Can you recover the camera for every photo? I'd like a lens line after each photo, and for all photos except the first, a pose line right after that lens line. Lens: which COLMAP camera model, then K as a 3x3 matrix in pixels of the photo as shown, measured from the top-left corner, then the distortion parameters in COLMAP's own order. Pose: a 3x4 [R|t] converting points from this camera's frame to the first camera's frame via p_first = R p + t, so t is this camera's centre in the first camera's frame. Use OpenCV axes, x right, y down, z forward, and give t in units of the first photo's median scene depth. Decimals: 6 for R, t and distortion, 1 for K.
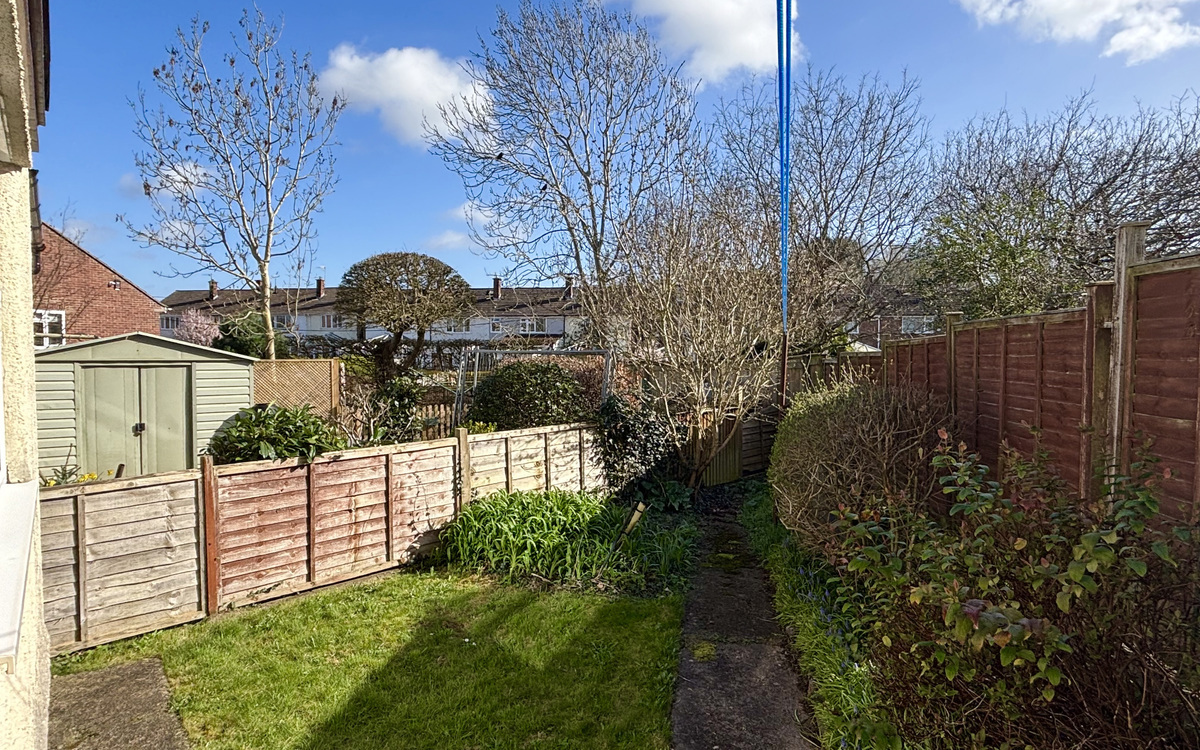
lens RADIAL K [[668.6, 0, 600.0], [0, 668.6, 375.0], [0, 0, 1]] dist [0.041078, -0.053551]
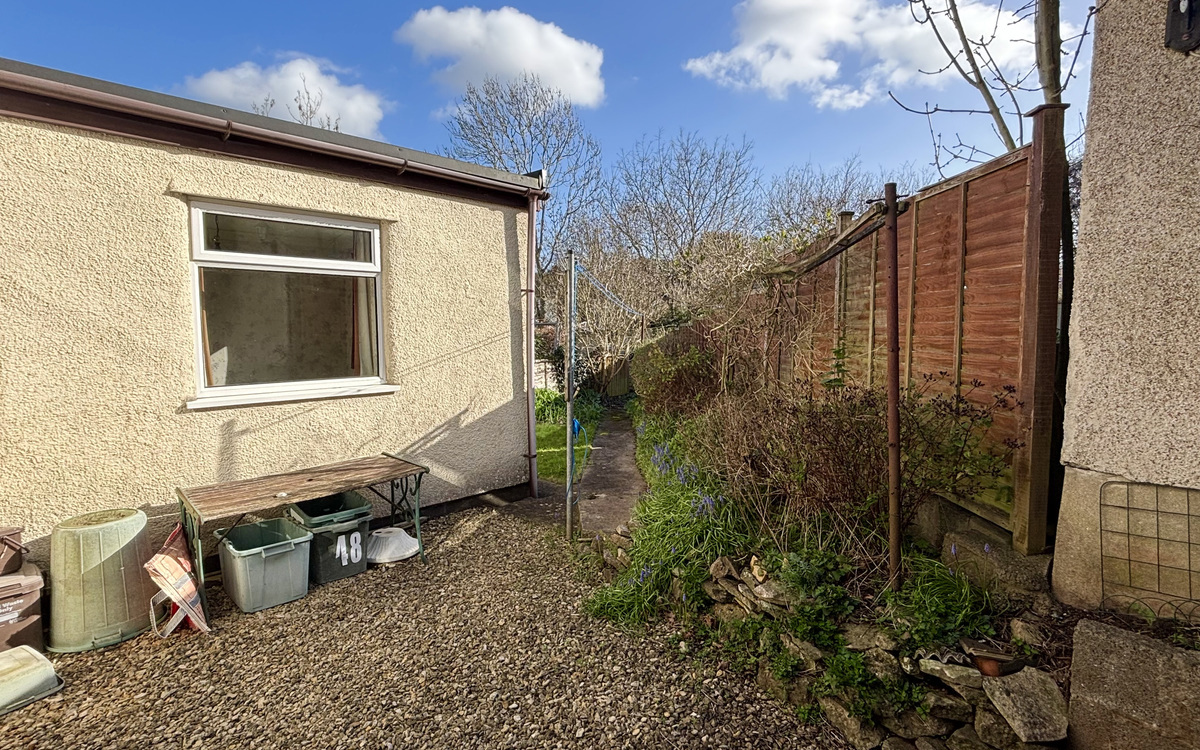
lens RADIAL K [[598.5, 0, 600.0], [0, 598.5, 375.0], [0, 0, 1]] dist [0.000125, -0.000002]
pose [[0.991545, -0.006092, 0.129618, -0.040858], [-0.000144, 0.998845, 0.048051, 0.013794], [-0.129761, -0.047663, 0.990399, -0.323355]]
